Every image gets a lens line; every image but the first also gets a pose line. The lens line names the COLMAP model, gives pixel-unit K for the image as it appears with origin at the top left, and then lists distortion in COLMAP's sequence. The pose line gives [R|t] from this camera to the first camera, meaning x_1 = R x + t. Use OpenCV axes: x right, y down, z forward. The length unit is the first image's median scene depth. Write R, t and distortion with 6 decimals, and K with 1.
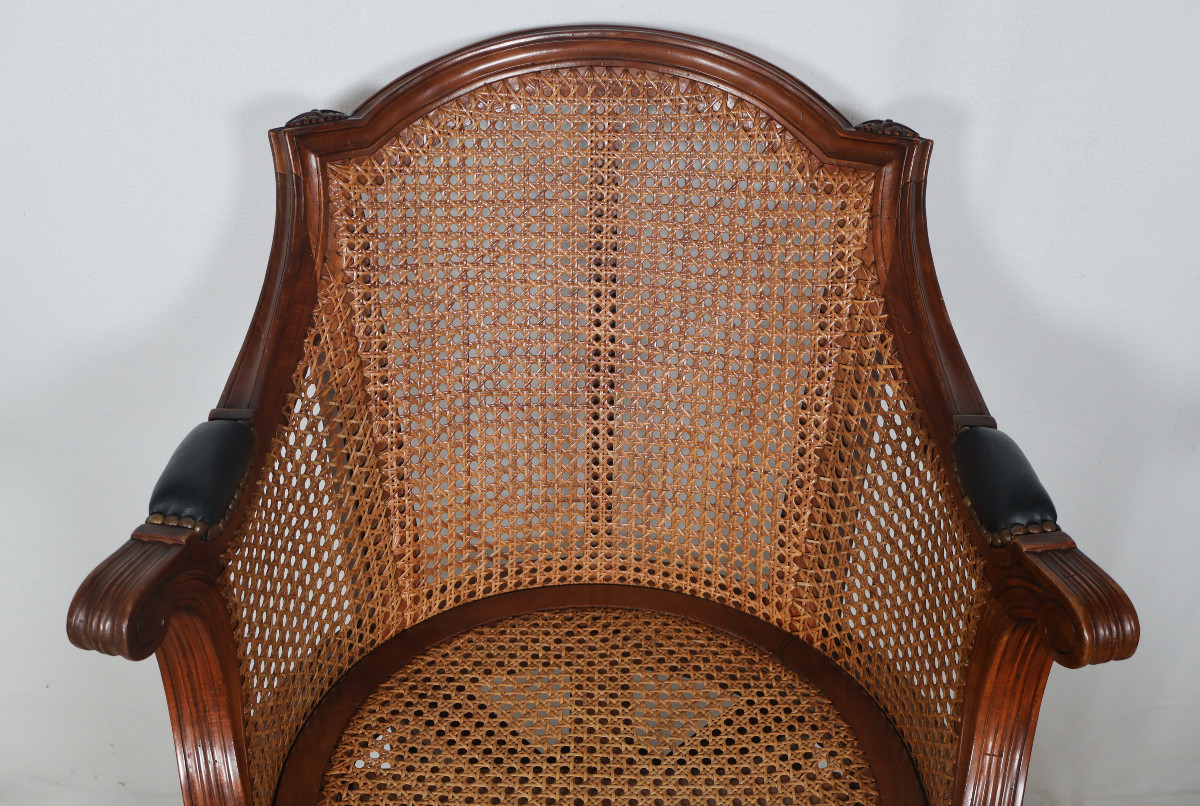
lens RADIAL K [[1130.4, 0, 596.7], [0, 1130.4, 400.6], [0, 0, 1]] dist [-0.000442, 0.000000]
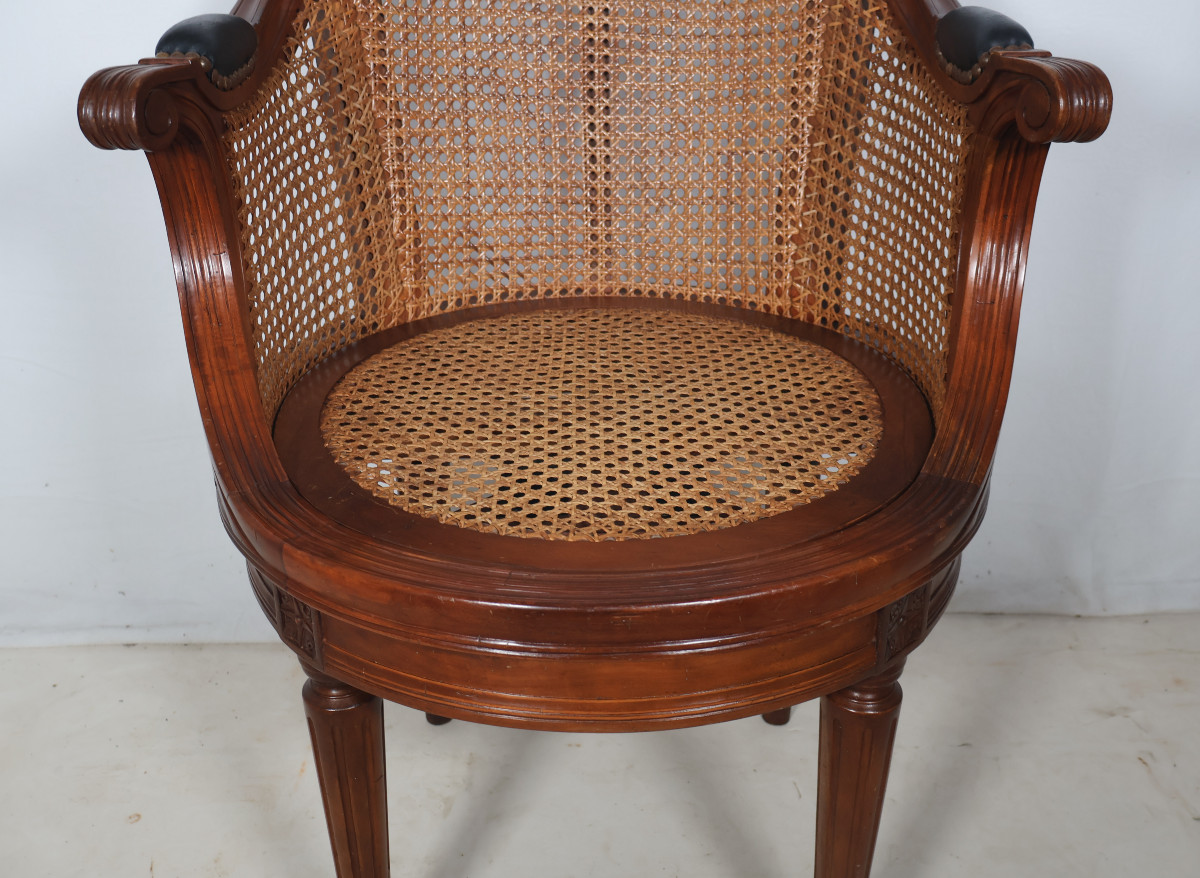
lens RADIAL K [[1182.6, 0, 609.2], [0, 1182.6, 435.9], [0, 0, 1]] dist [0.000727, 0.000000]
pose [[0.999680, -0.025291, -0.000525, 0.008870], [0.025205, 0.997619, -0.064193, 0.418775], [0.002147, 0.064159, 0.997937, -0.045756]]
